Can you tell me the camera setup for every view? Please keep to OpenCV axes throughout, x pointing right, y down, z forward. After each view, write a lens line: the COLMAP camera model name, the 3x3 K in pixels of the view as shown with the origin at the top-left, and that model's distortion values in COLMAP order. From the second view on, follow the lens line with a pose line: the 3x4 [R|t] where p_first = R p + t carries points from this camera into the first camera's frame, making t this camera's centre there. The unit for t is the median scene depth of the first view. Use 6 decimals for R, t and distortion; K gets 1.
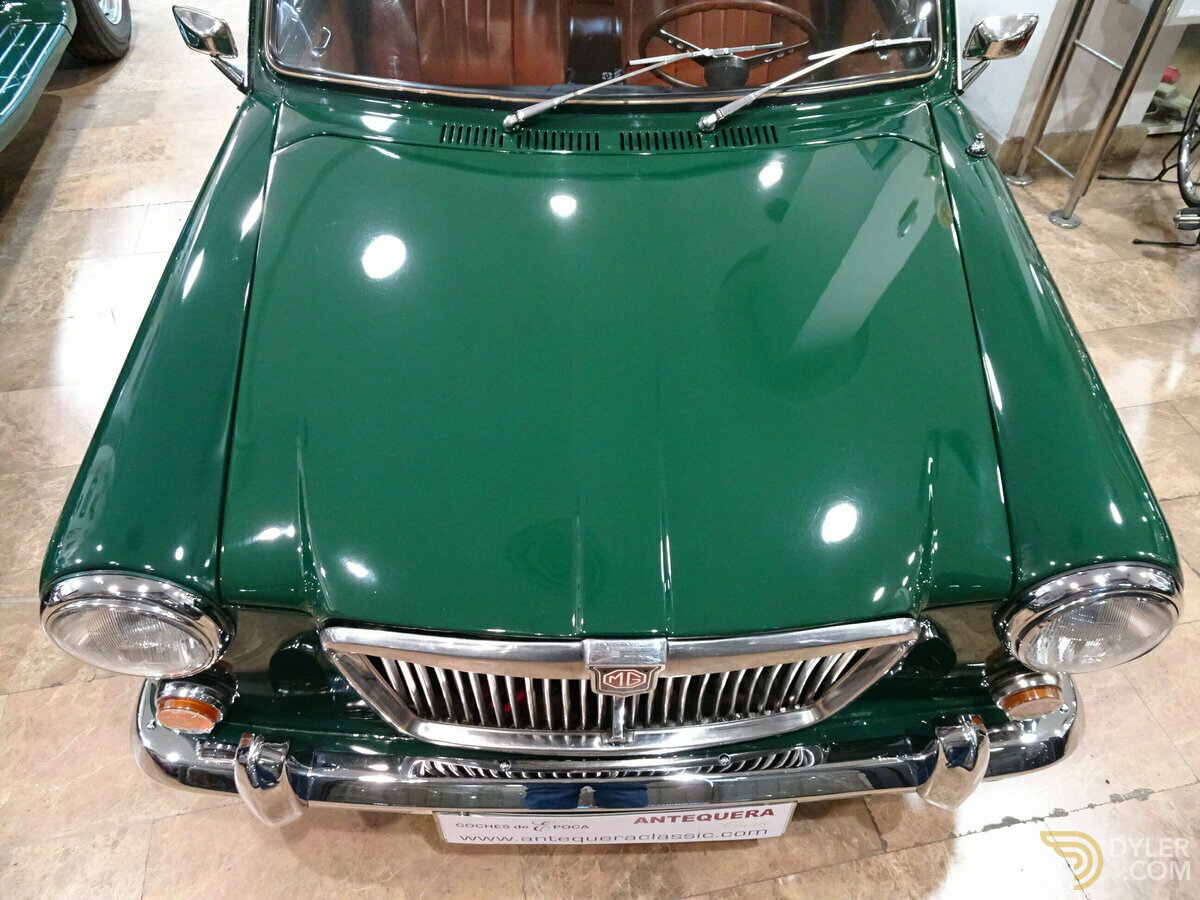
lens RADIAL K [[841.0, 0, 601.6], [0, 841.0, 454.0], [0, 0, 1]] dist [0.009366, -0.004110]
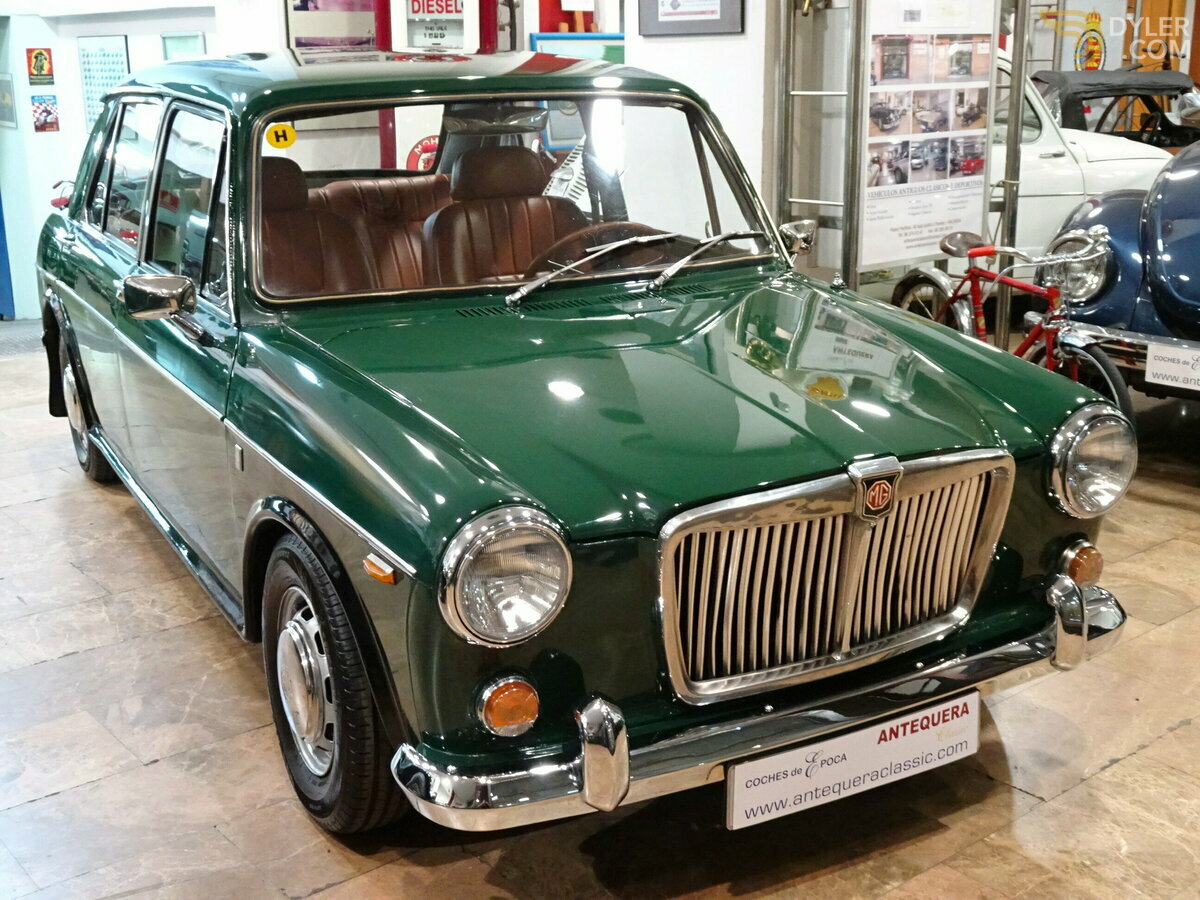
lens RADIAL K [[1386.1, 0, 594.3], [0, 1386.1, 457.7], [0, 0, 1]] dist [0.027929, 0.000000]
pose [[0.887460, -0.150424, 0.435646, -0.872600], [0.345615, 0.842537, -0.413136, 0.626601], [-0.304903, 0.517207, 0.799707, -0.470166]]
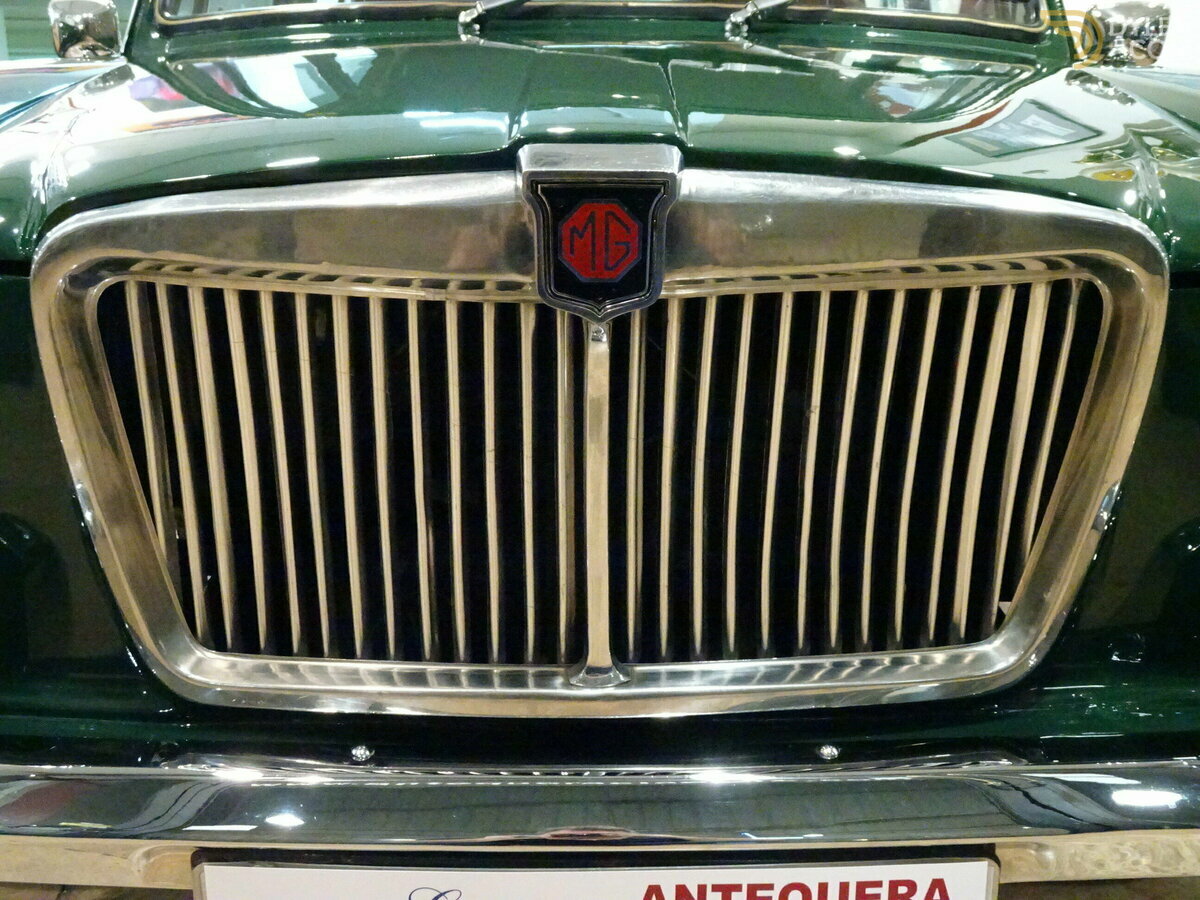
lens RADIAL K [[1245.1, 0, 597.3], [0, 1245.1, 439.5], [0, 0, 1]] dist [0.025551, 0.000000]
pose [[0.999833, 0.000396, -0.018269, 0.023915], [-0.009793, 0.855679, -0.517414, 0.470964], [0.015428, 0.517507, 0.855540, 0.253352]]
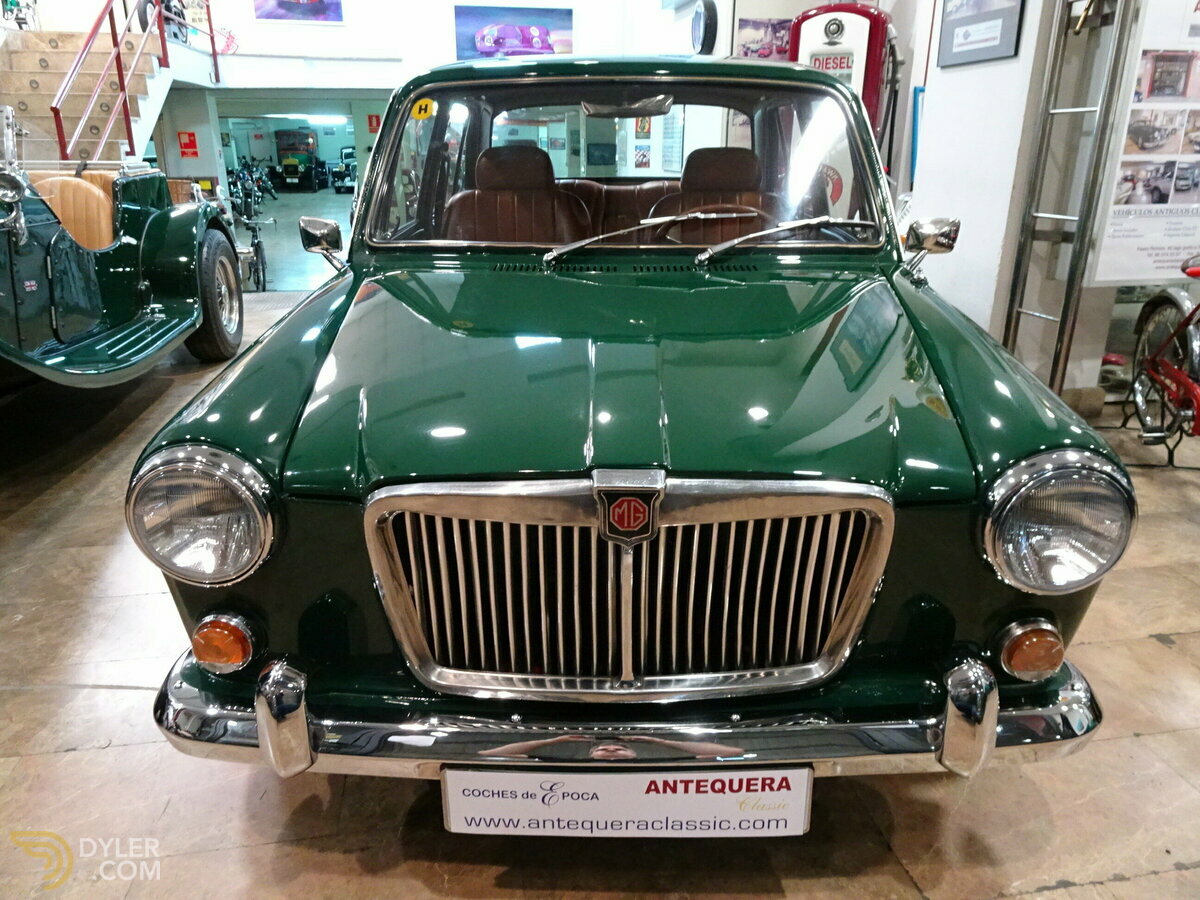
lens RADIAL K [[841.0, 0, 602.6], [0, 841.0, 454.2], [0, 0, 1]] dist [0.009366, -0.004110]
pose [[0.999382, -0.000322, -0.035141, 0.019444], [-0.014730, 0.904046, -0.427180, 0.416991], [0.031907, 0.427434, 0.903483, -0.033308]]
